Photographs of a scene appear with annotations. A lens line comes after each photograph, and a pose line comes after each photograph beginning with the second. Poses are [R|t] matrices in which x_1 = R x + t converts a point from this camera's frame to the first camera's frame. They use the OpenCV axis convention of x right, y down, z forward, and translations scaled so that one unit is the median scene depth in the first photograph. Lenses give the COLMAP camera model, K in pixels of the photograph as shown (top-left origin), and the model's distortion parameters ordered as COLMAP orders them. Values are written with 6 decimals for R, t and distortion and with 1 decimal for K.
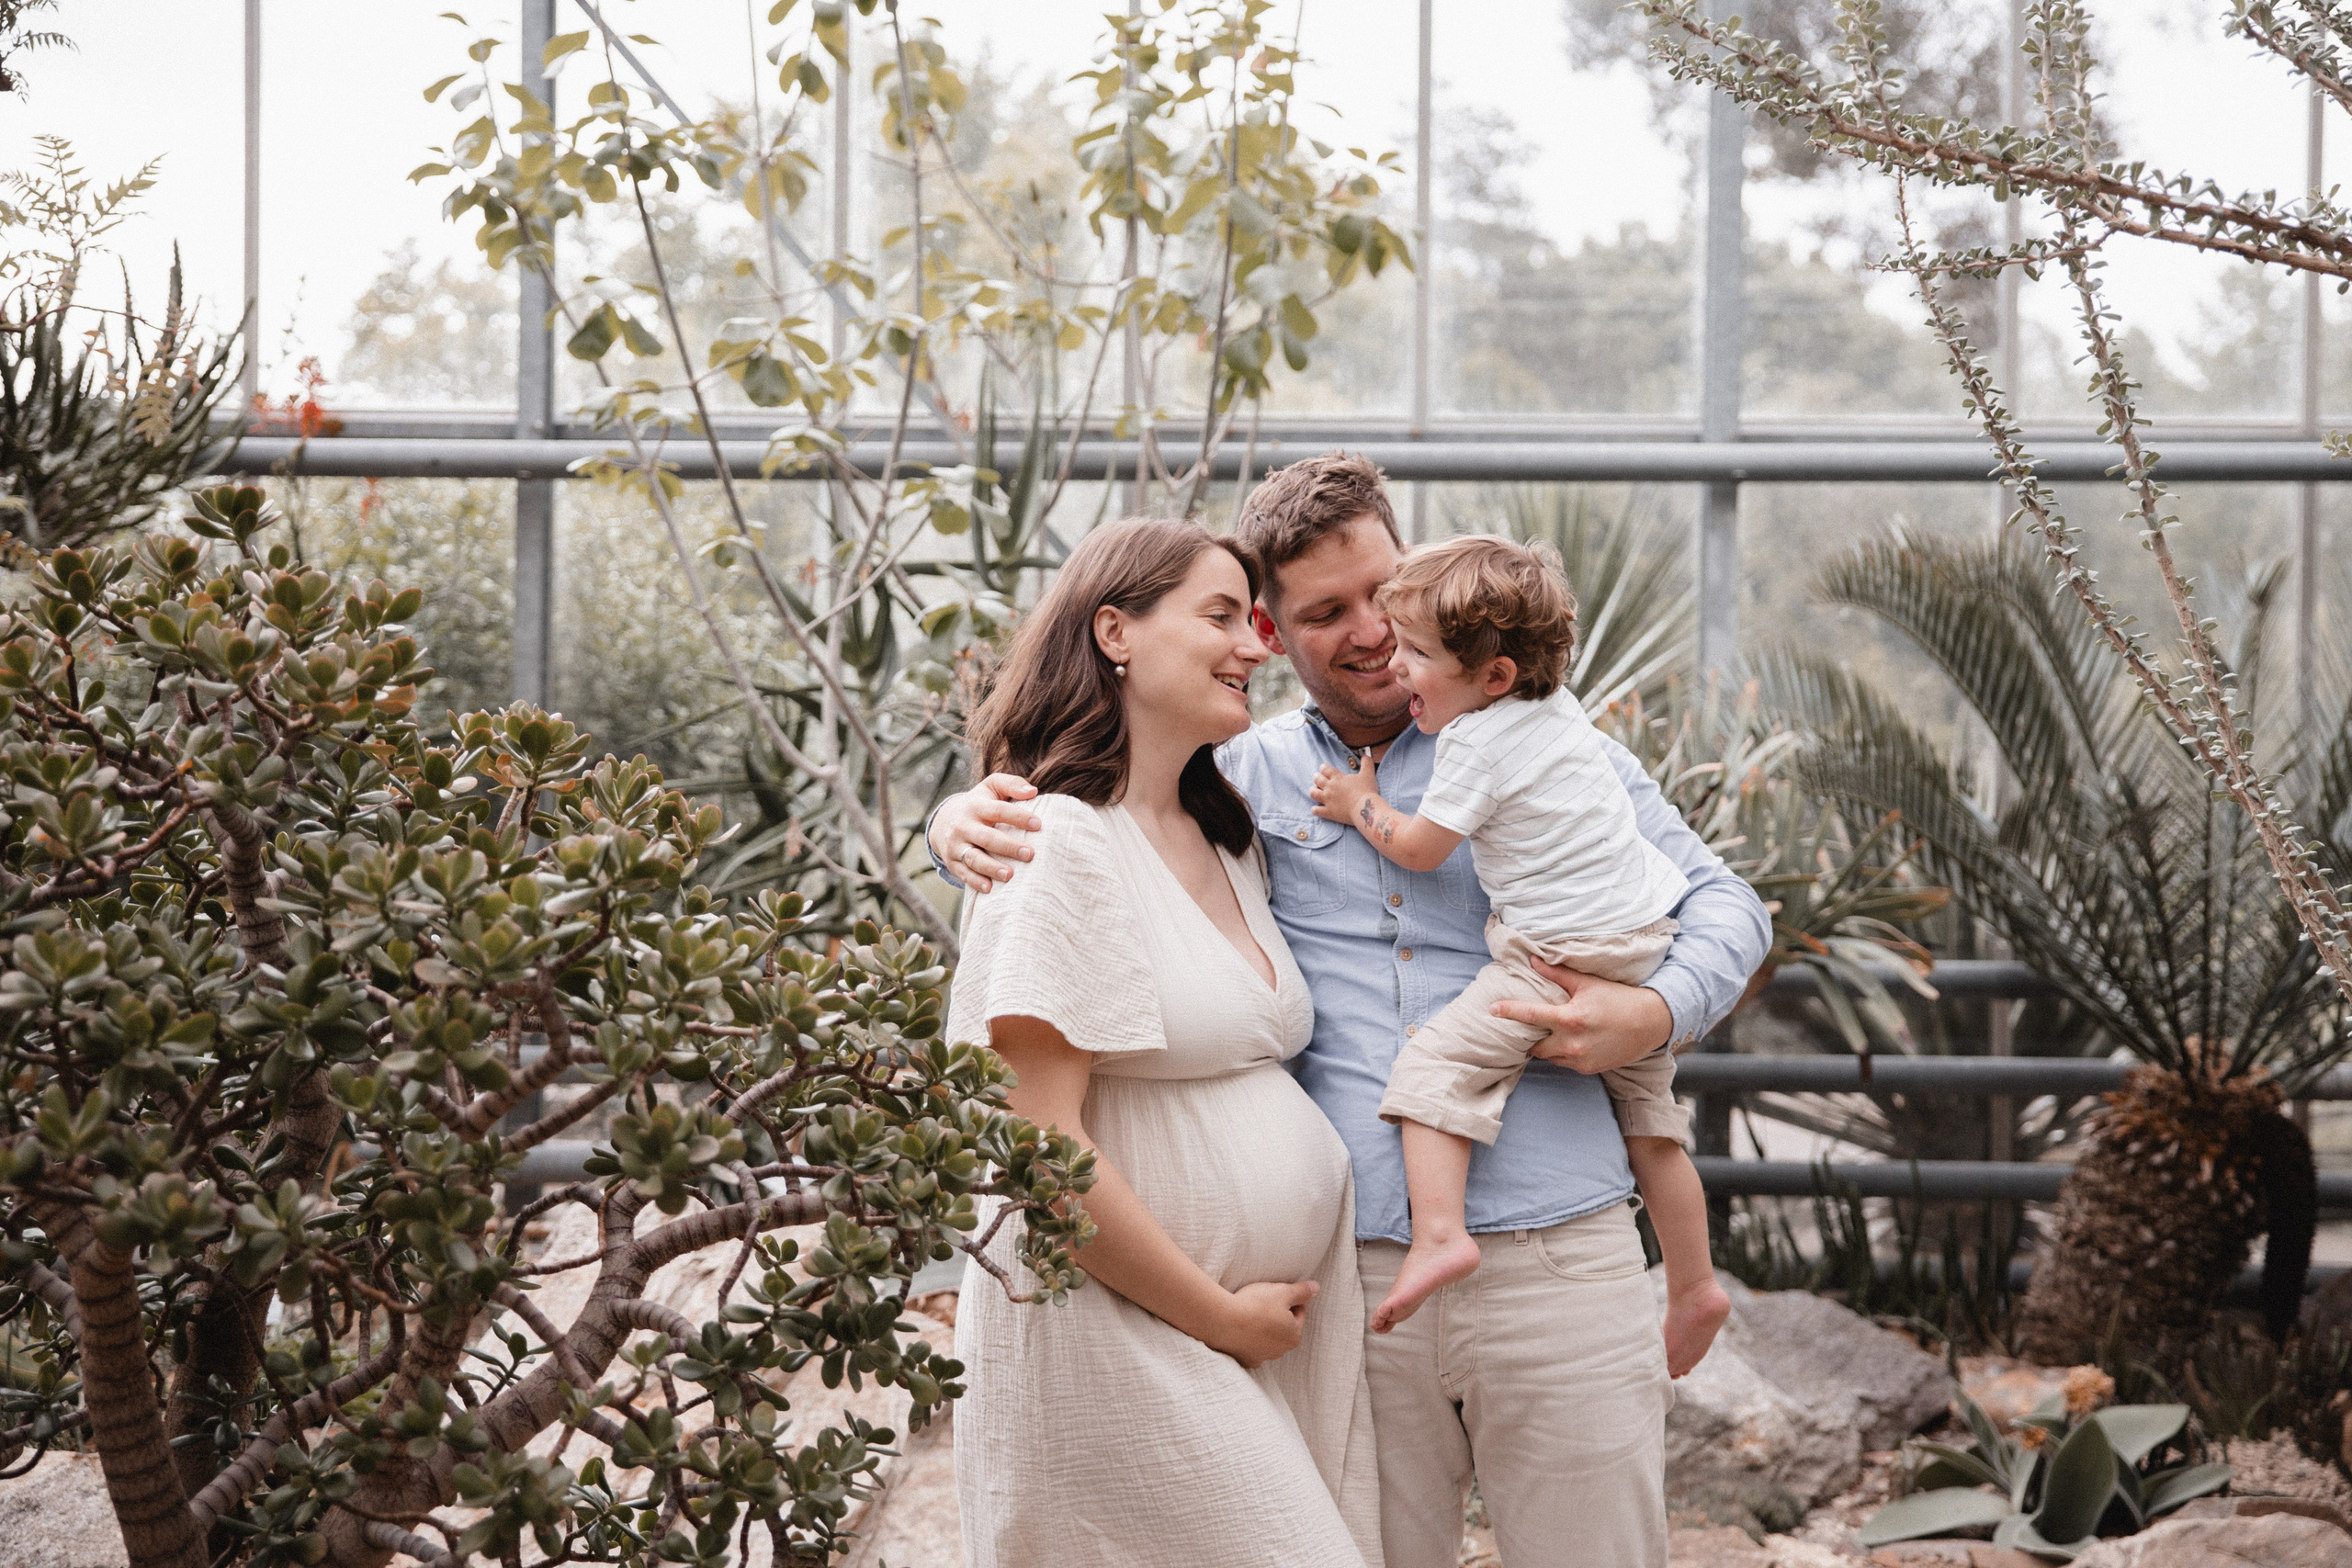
lens RADIAL K [[3422.4, 0, 1171.6], [0, 3422.4, 758.2], [0, 0, 1]] dist [0.121726, 0.007637]
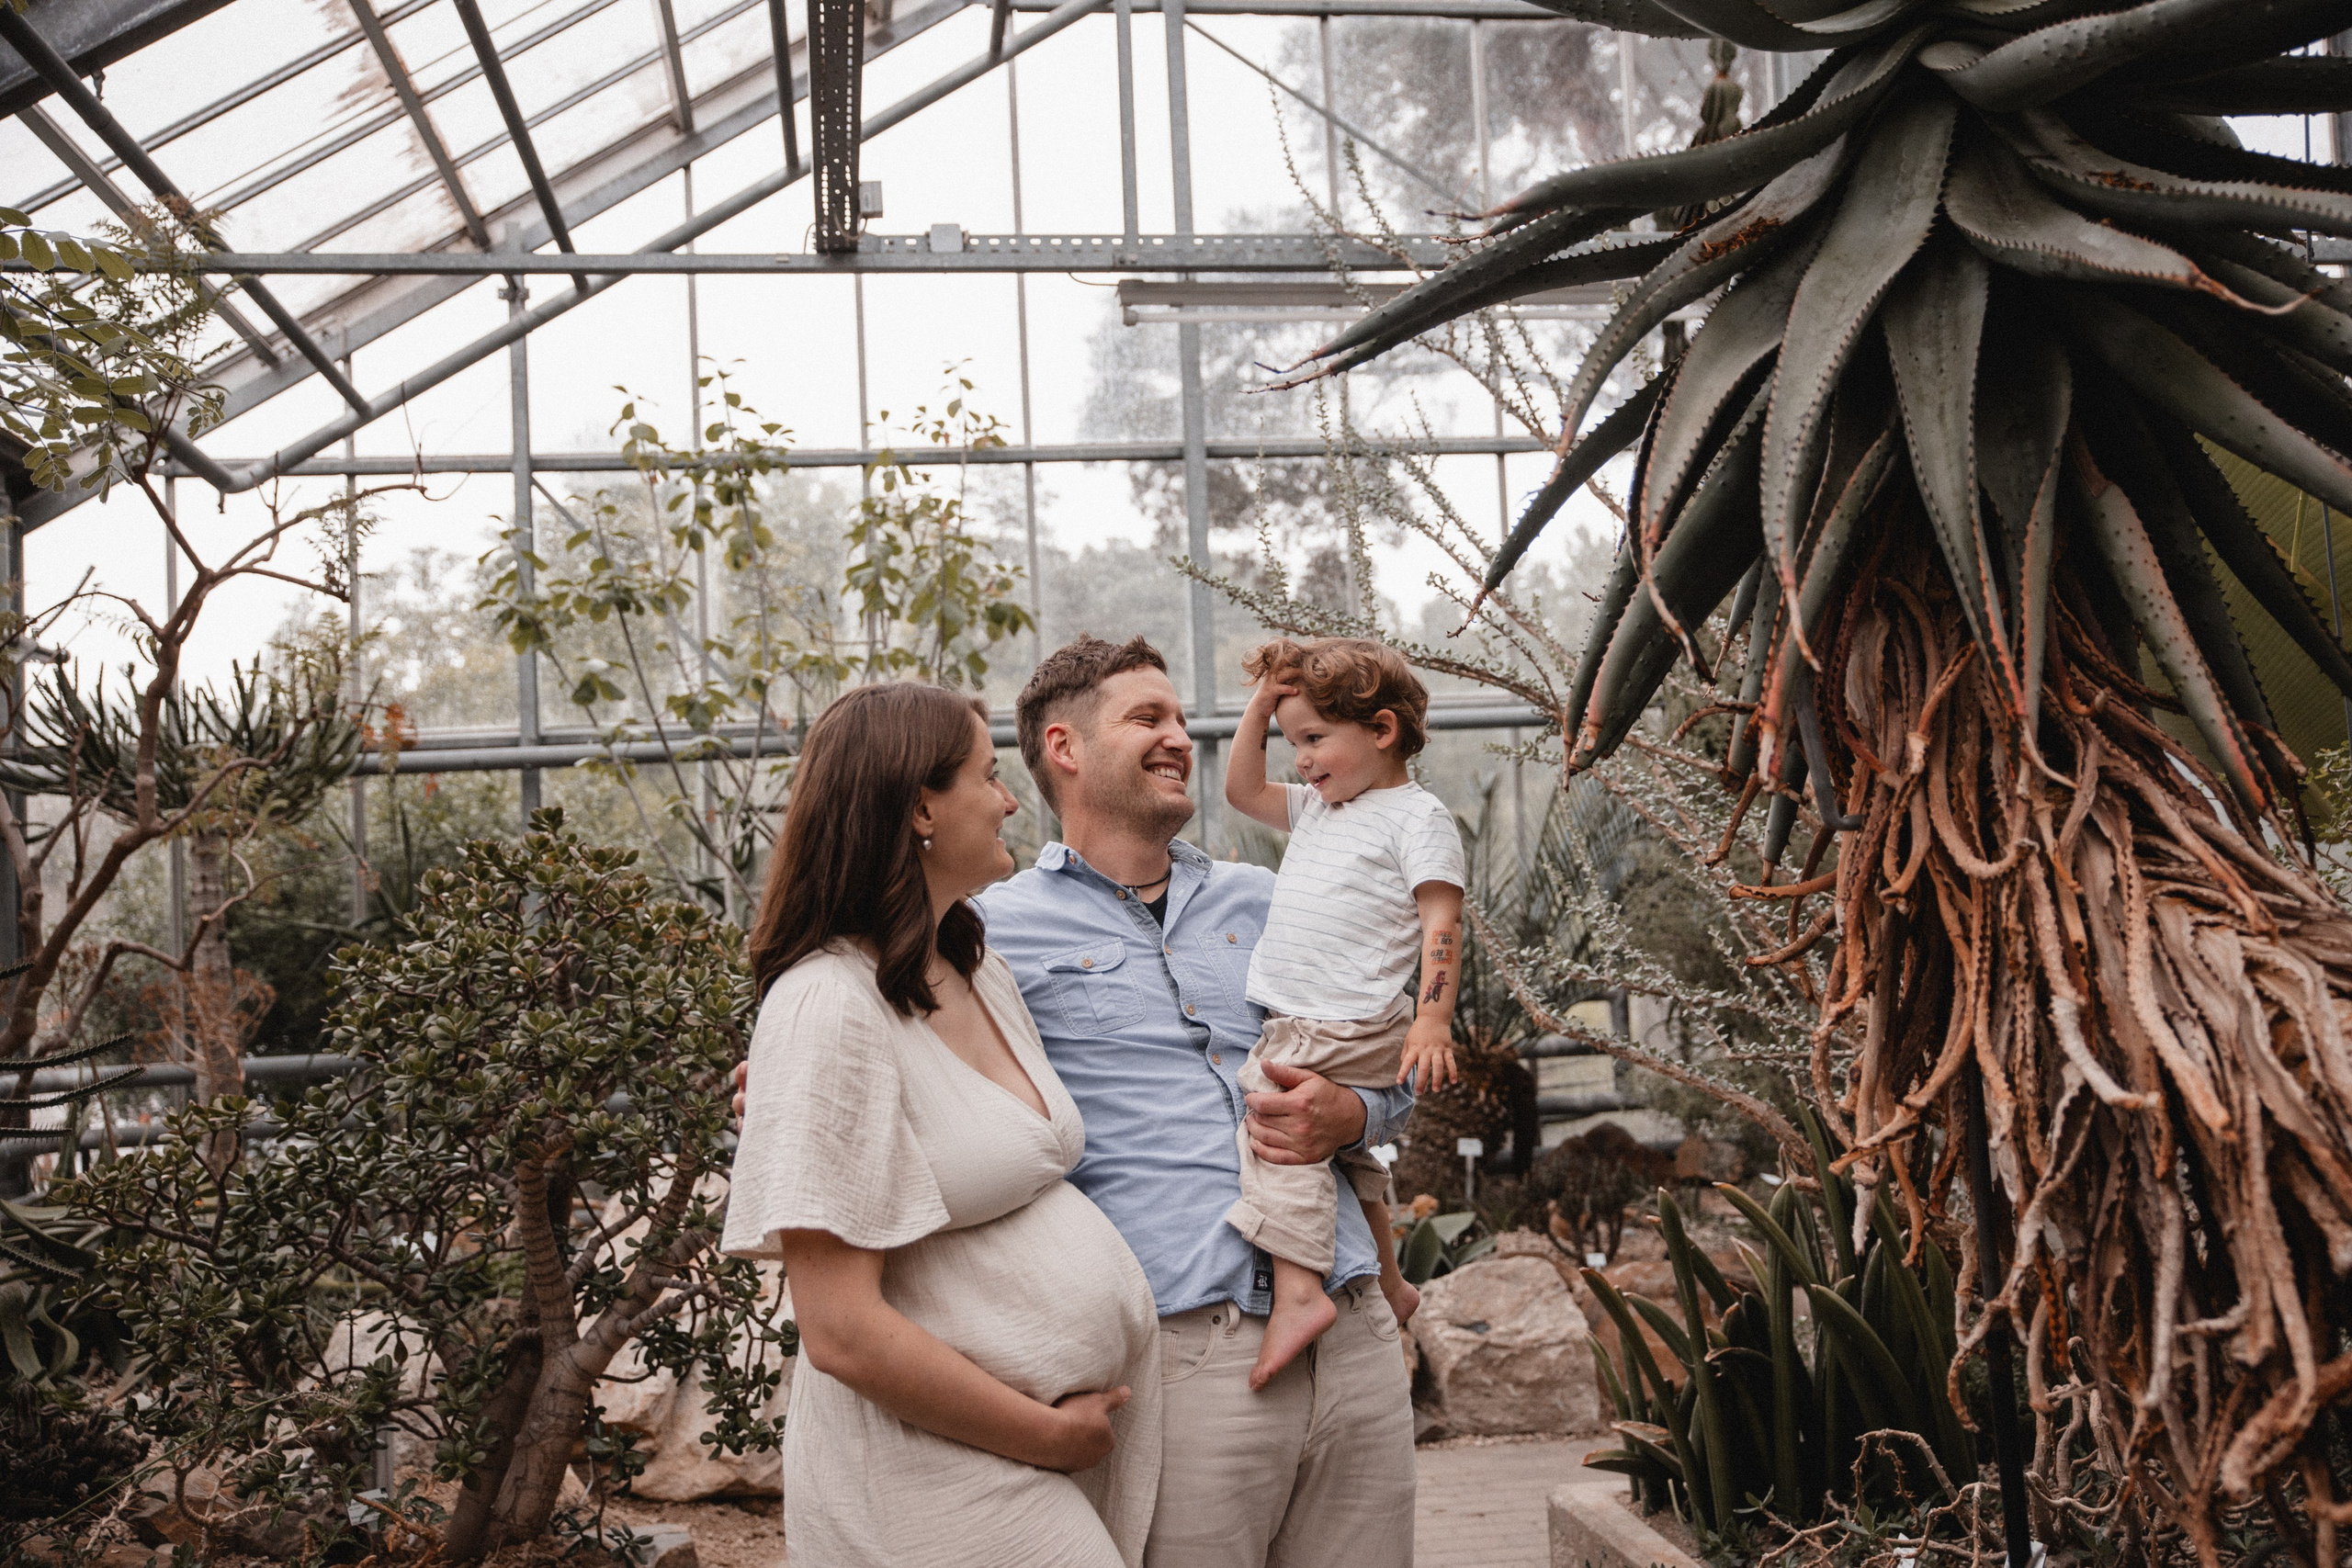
lens RADIAL K [[2432.8, 0, 1176.0], [0, 2432.8, 784.0], [0, 0, 1]] dist [0.018723, 0.007122]
pose [[0.986627, -0.048821, 0.155513, -0.063980], [0.056083, 0.997515, -0.042654, -0.003447], [-0.153044, 0.050805, 0.986913, -0.292205]]
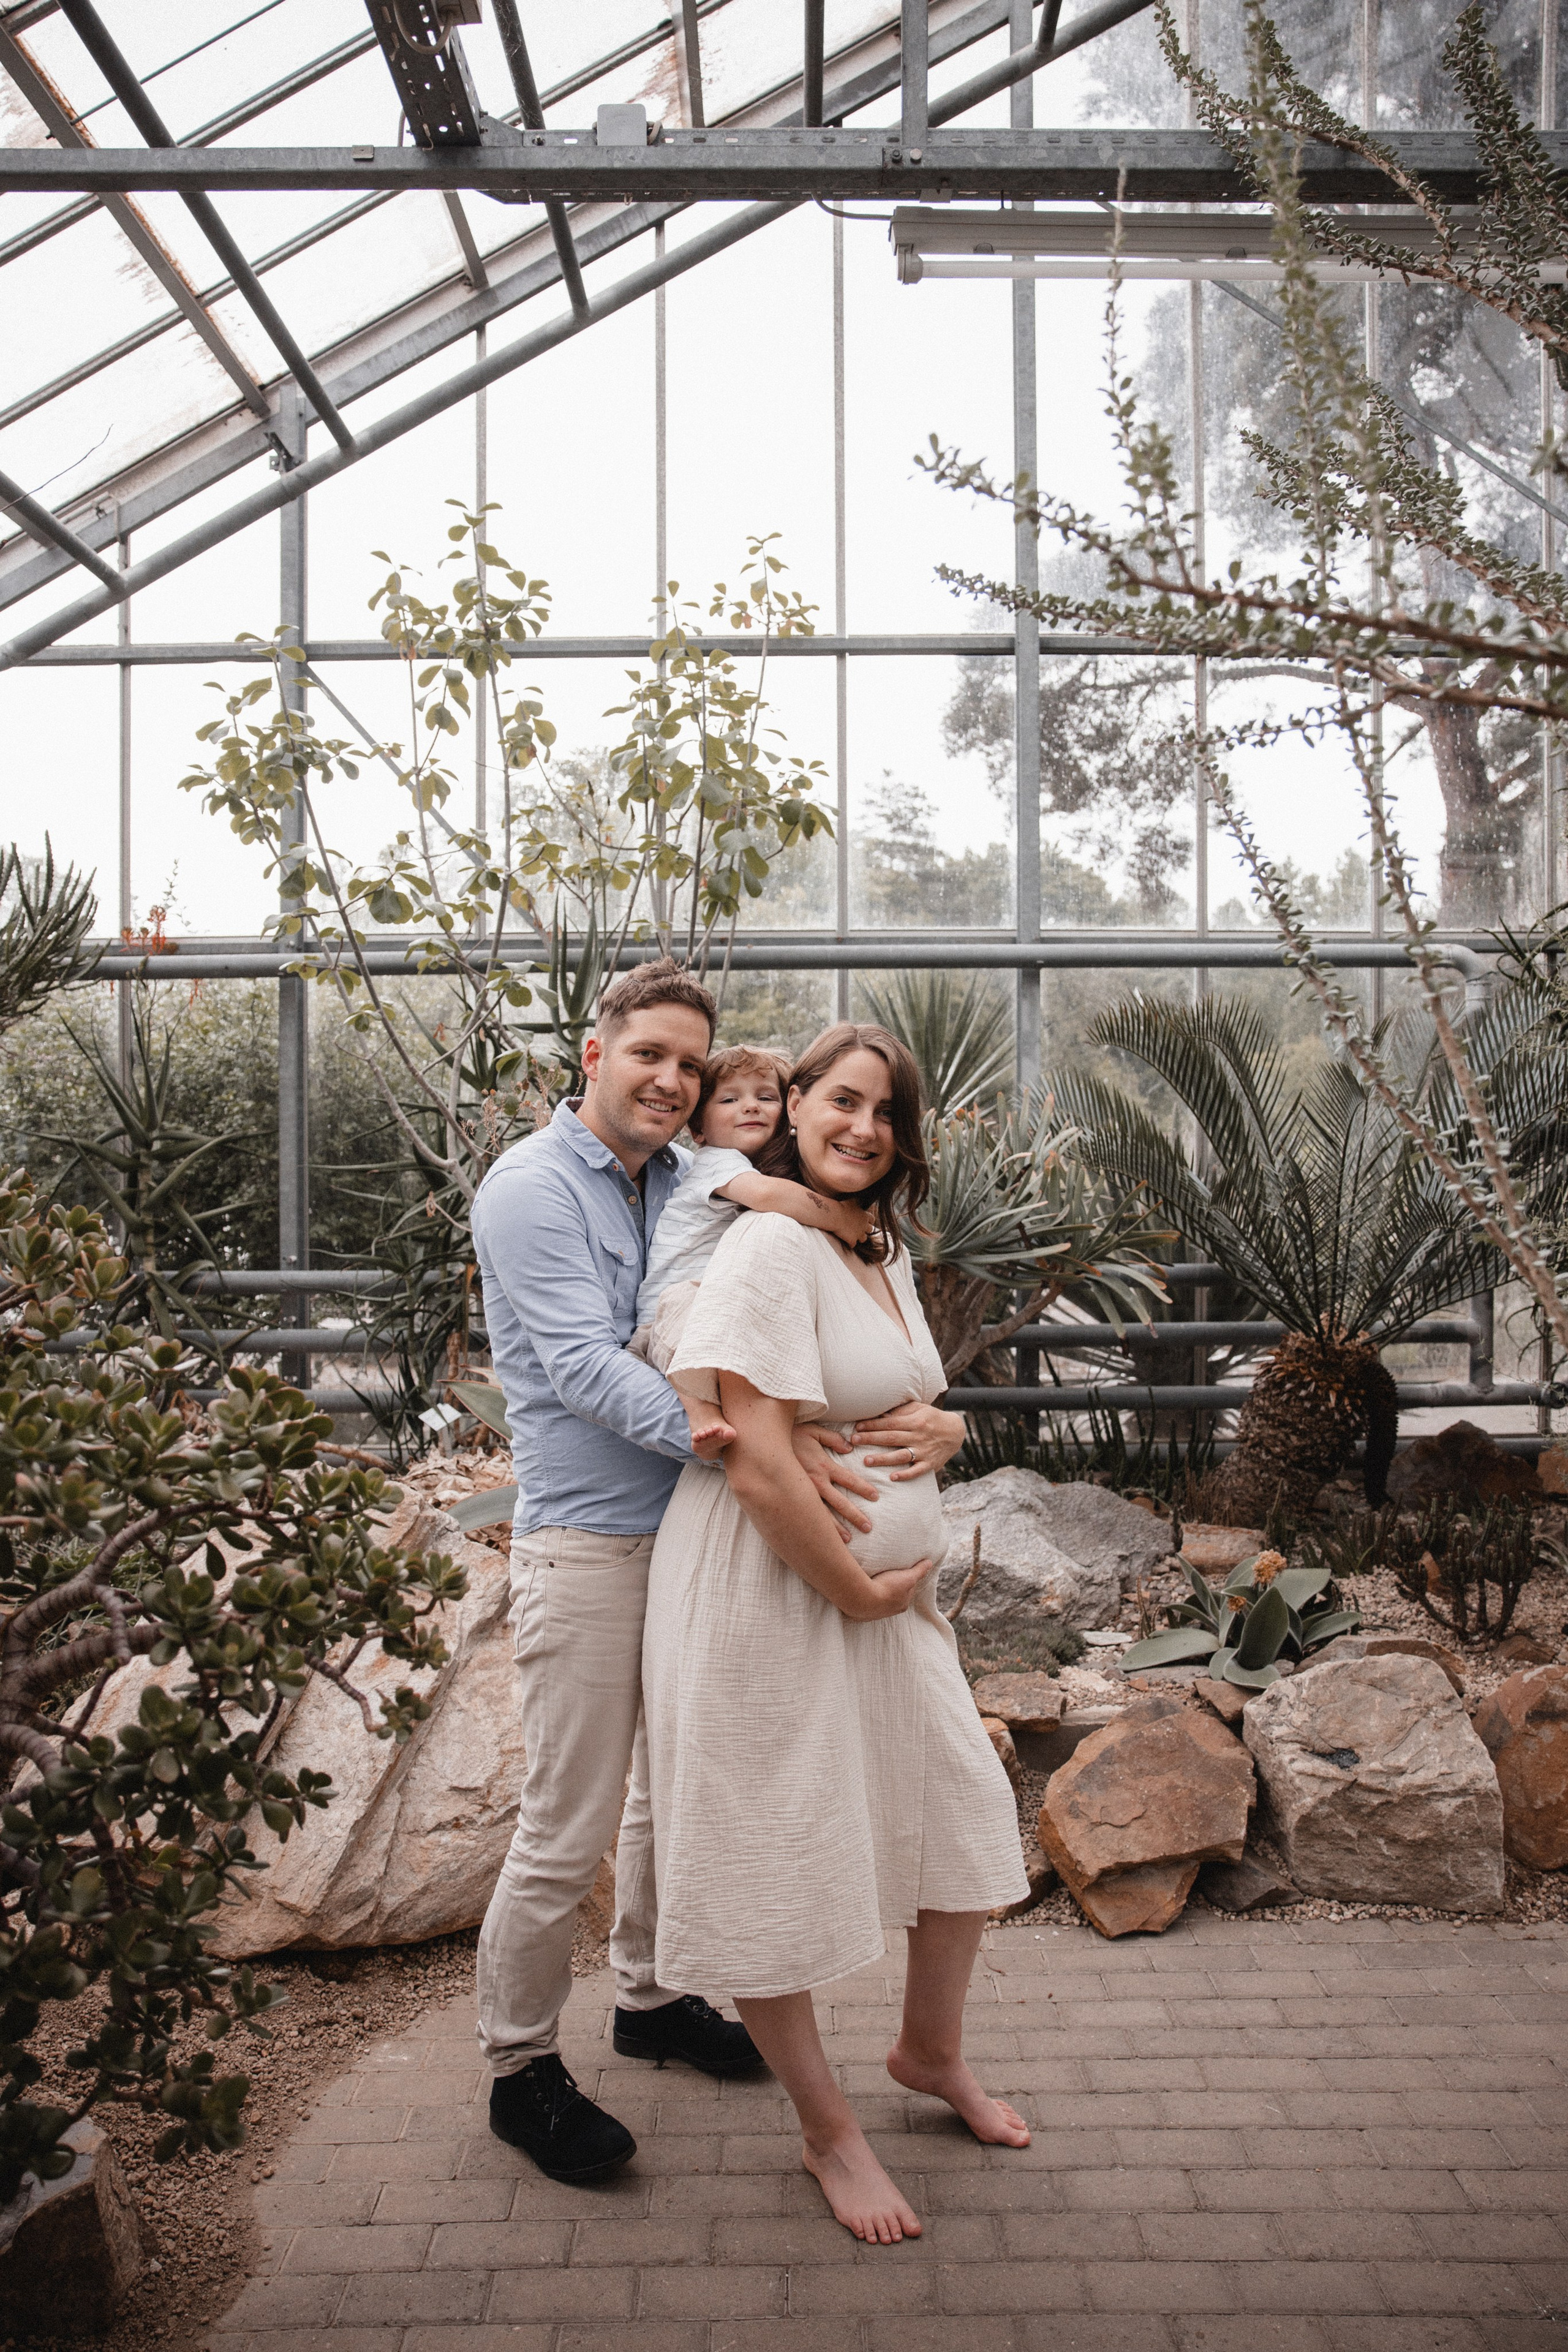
lens RADIAL K [[1654.0, 0, 786.2], [0, 1654.0, 1174.6], [0, 0, 1]] dist [-0.124417, 0.126090]
pose [[0.999834, -0.015228, 0.009985, 0.041692], [0.014851, 0.999212, 0.036802, -0.015316], [-0.010537, -0.036648, 0.999273, 0.255875]]
